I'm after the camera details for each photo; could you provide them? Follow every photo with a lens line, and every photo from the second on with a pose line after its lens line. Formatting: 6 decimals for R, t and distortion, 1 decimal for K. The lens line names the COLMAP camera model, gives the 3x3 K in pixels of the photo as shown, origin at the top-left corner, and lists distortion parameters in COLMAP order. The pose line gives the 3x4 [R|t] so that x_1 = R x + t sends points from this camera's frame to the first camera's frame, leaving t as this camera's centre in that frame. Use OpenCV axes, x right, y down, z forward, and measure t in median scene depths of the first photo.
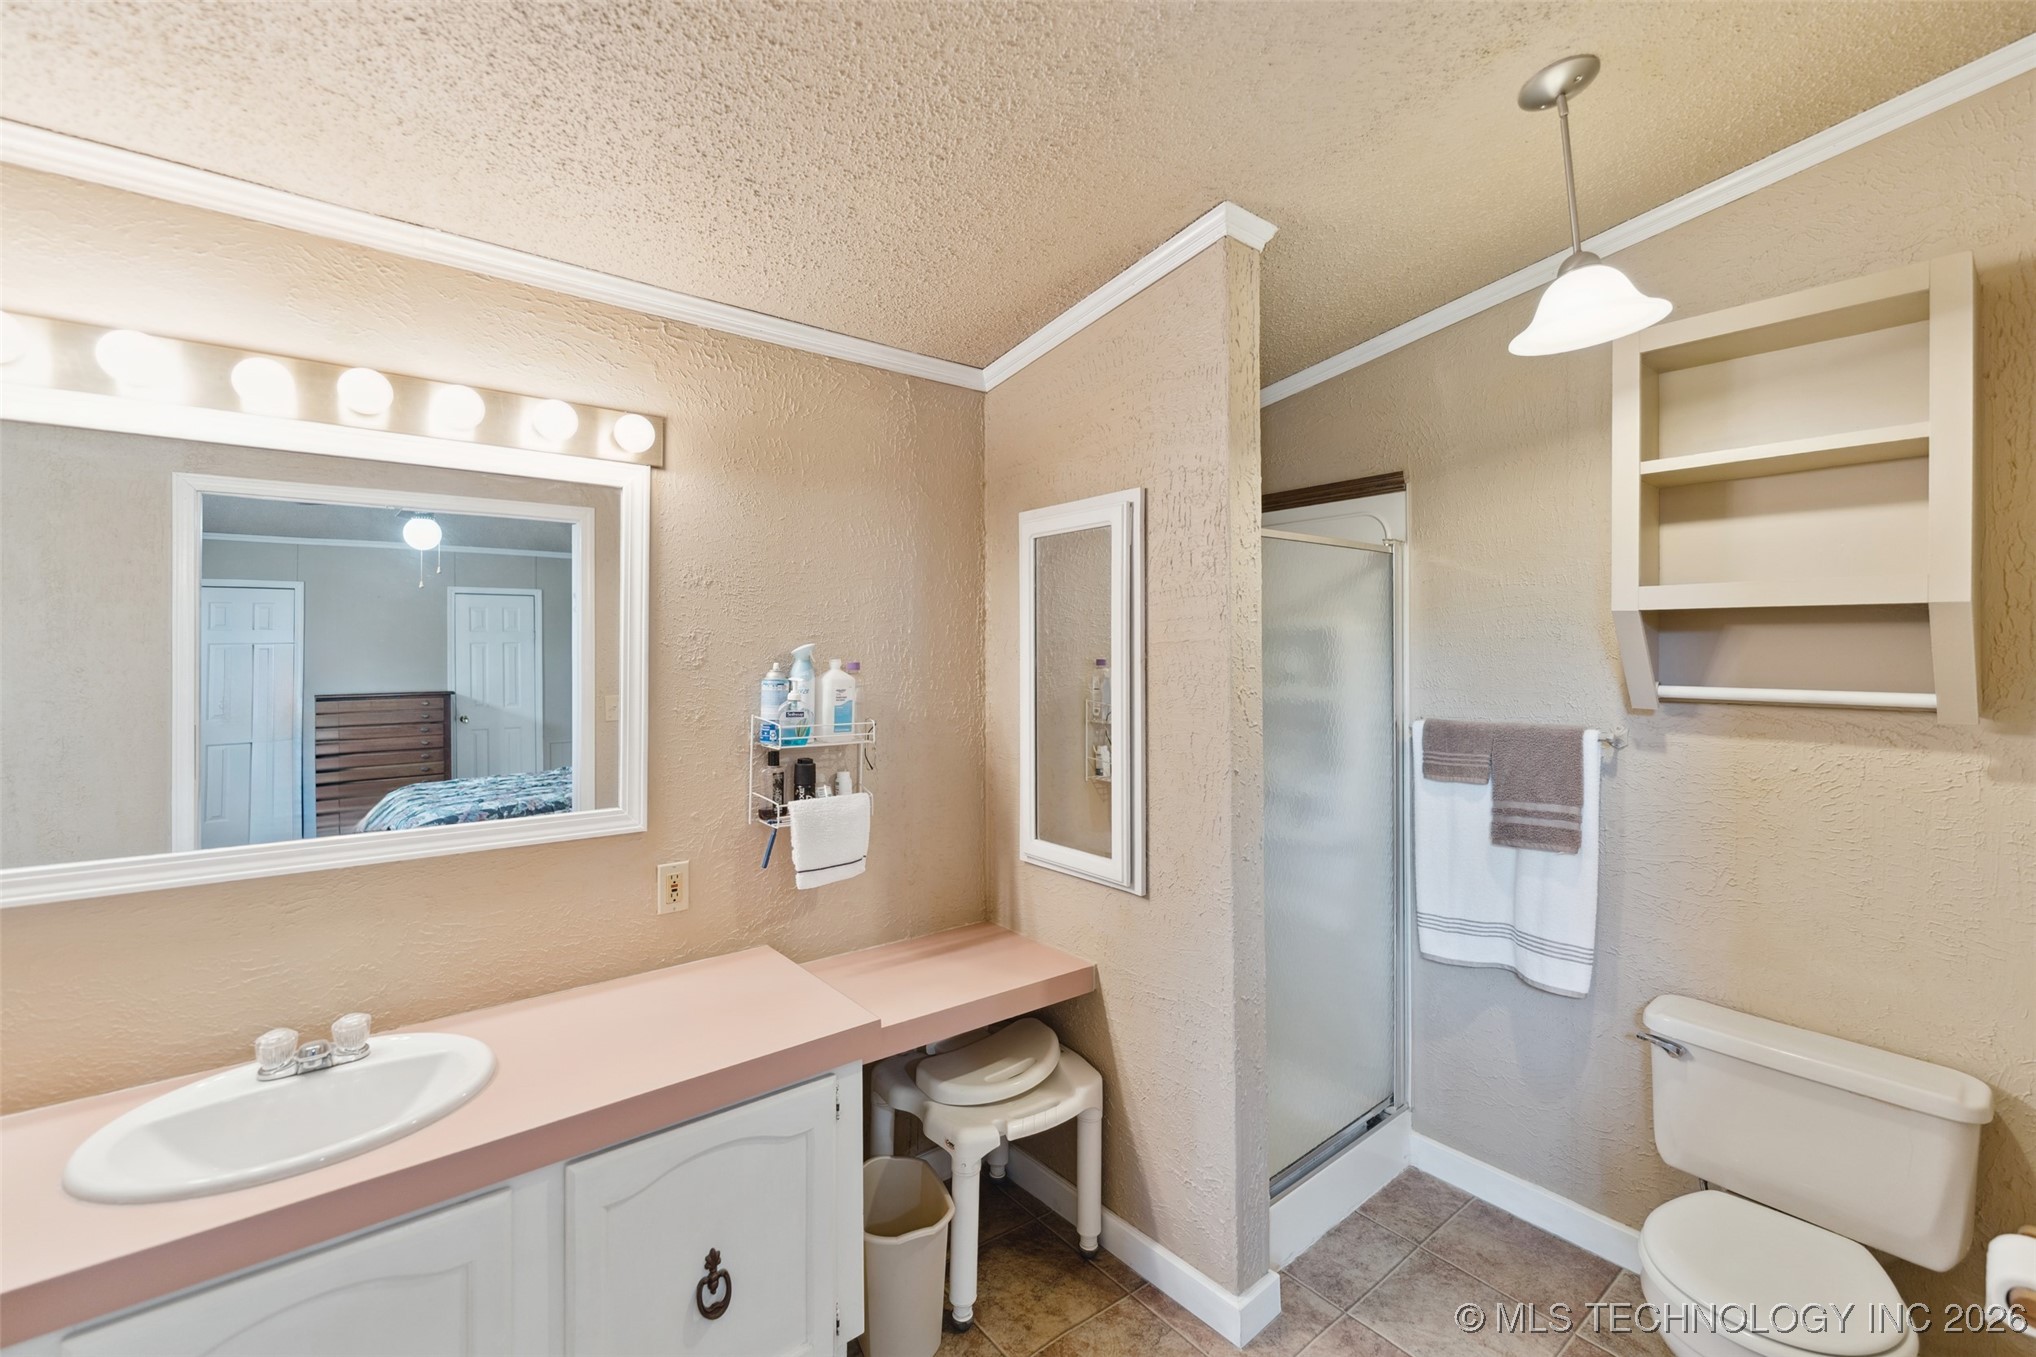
lens RADIAL K [[837.6, 0, 995.1], [0, 837.6, 647.5], [0, 0, 1]] dist [-0.003315, 0.000996]
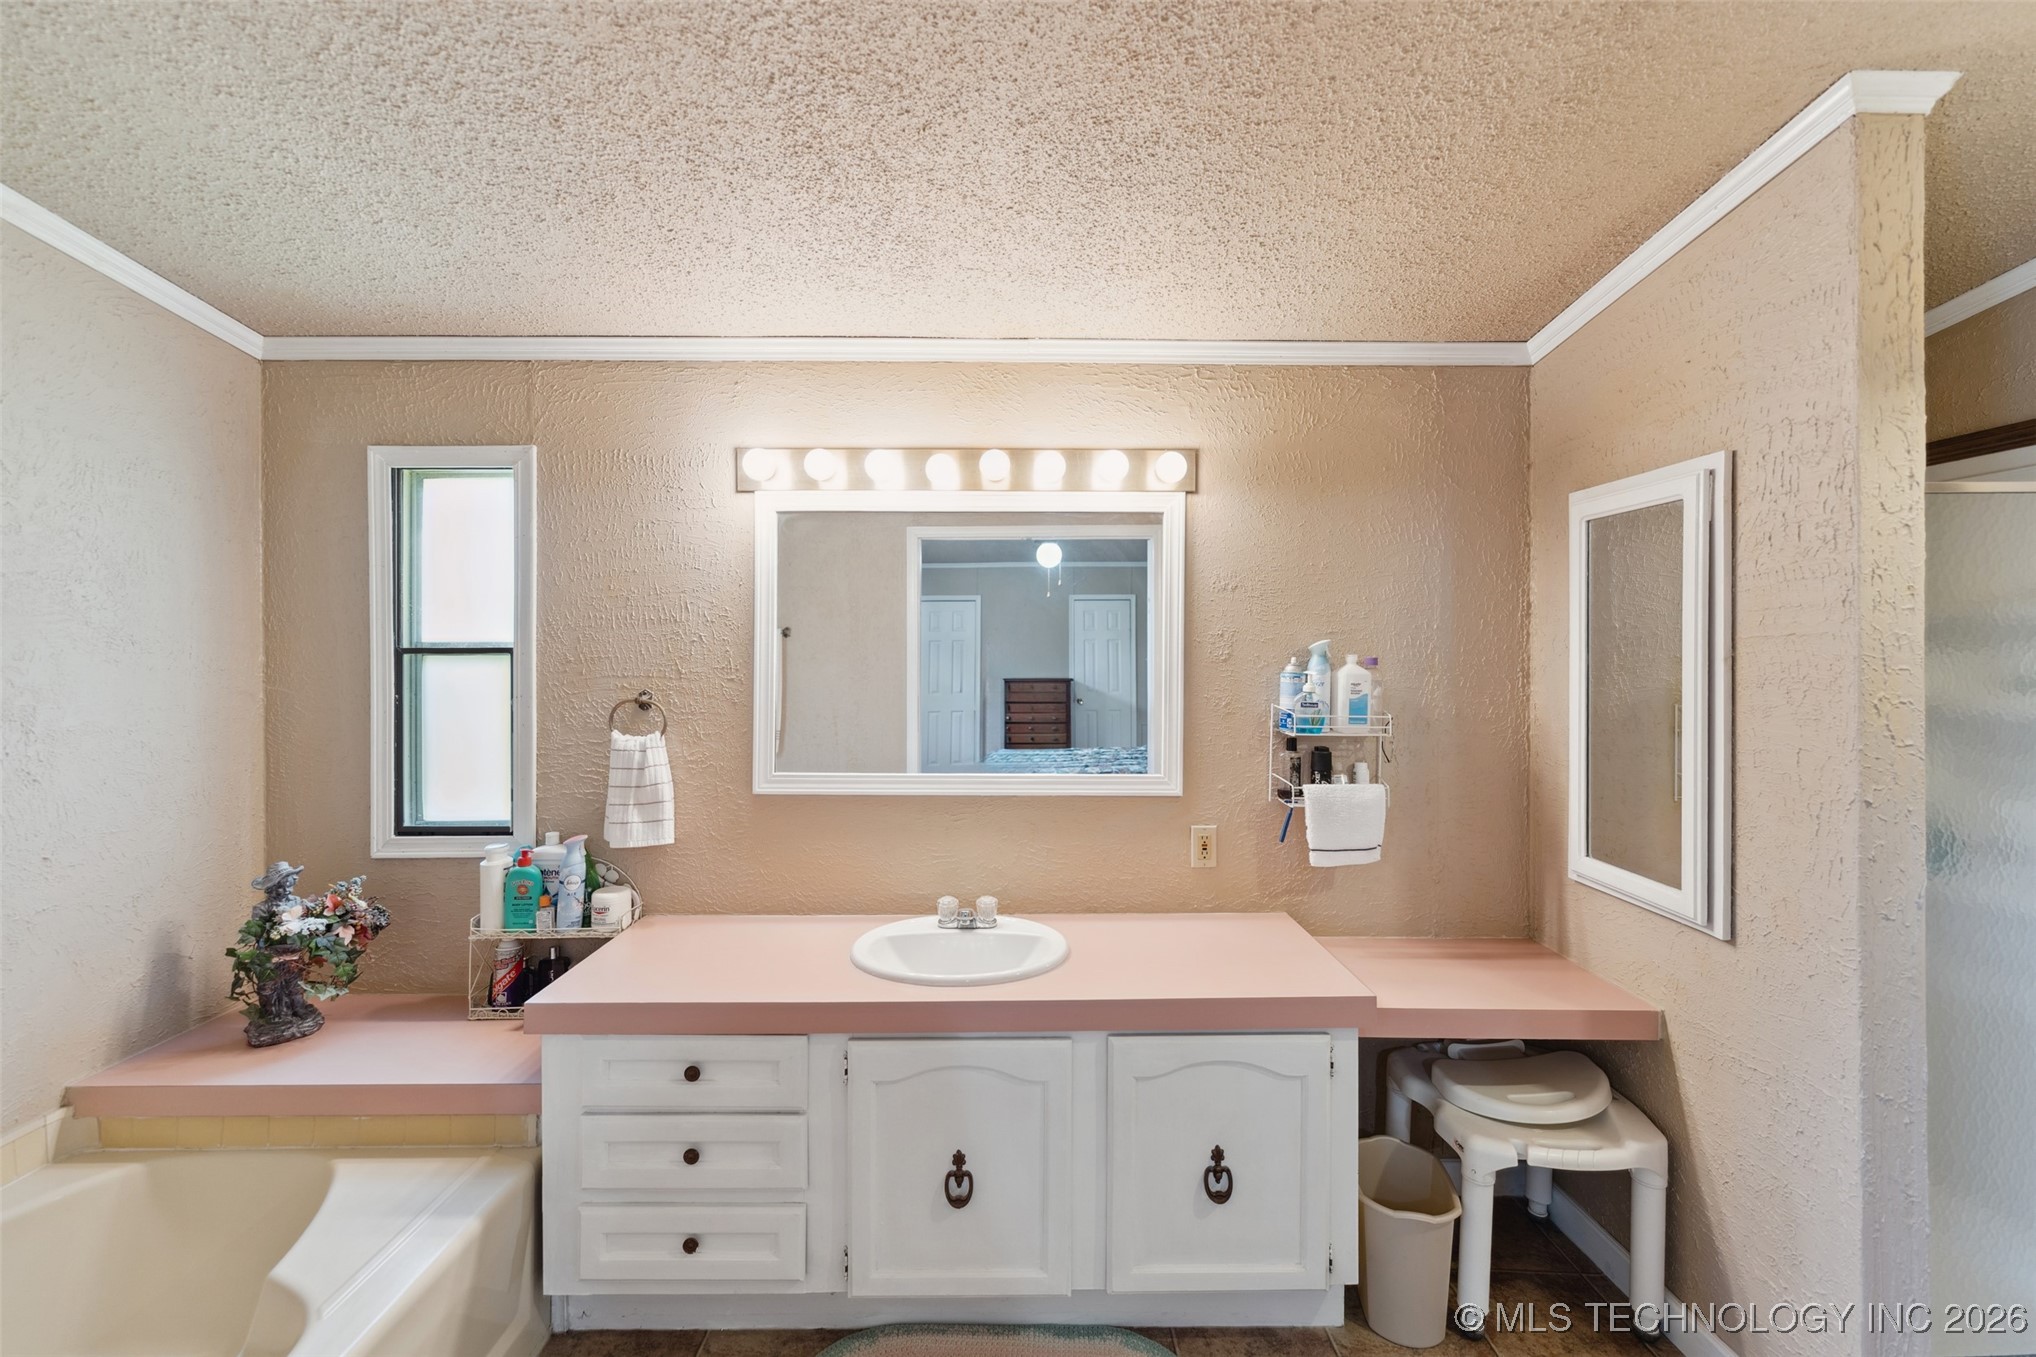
lens RADIAL K [[837.6, 0, 1015.9], [0, 837.6, 649.5], [0, 0, 1]] dist [-0.003315, 0.000996]
pose [[0.788281, 0.003251, -0.615307, 0.140422], [0.001704, 0.999971, 0.007468, -0.000885], [0.615314, -0.006935, 0.788252, -0.097771]]
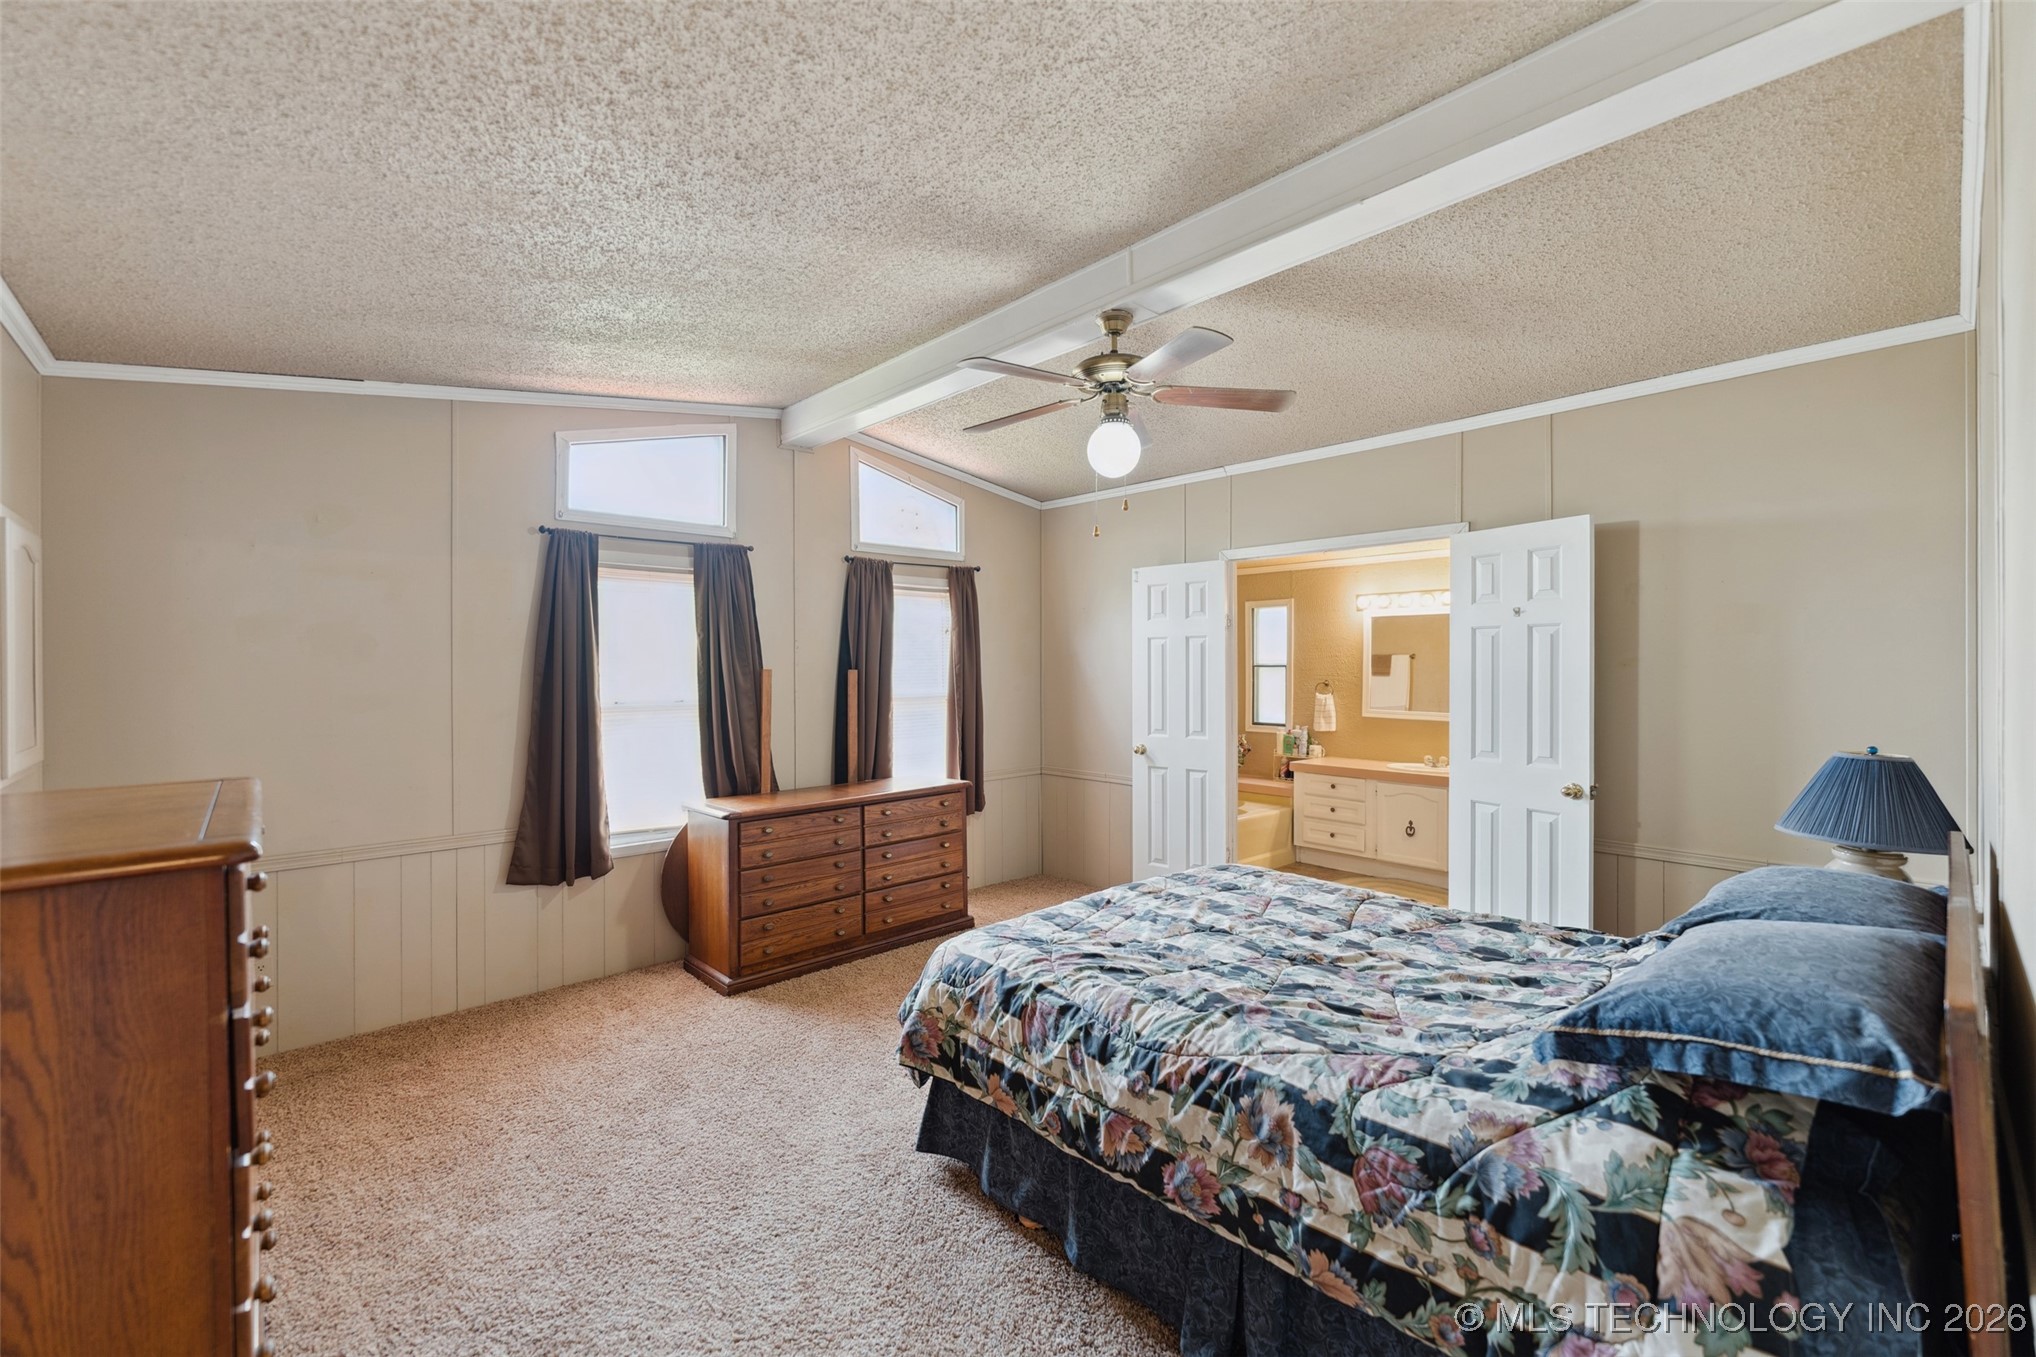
lens RADIAL K [[837.6, 0, 1014.0], [0, 837.6, 669.1], [0, 0, 1]] dist [-0.003315, 0.000996]
pose [[0.064757, 0.011825, -0.997831, 2.778006], [0.006264, 0.999905, 0.012256, -0.036201], [0.997881, -0.007044, 0.064677, -1.169507]]
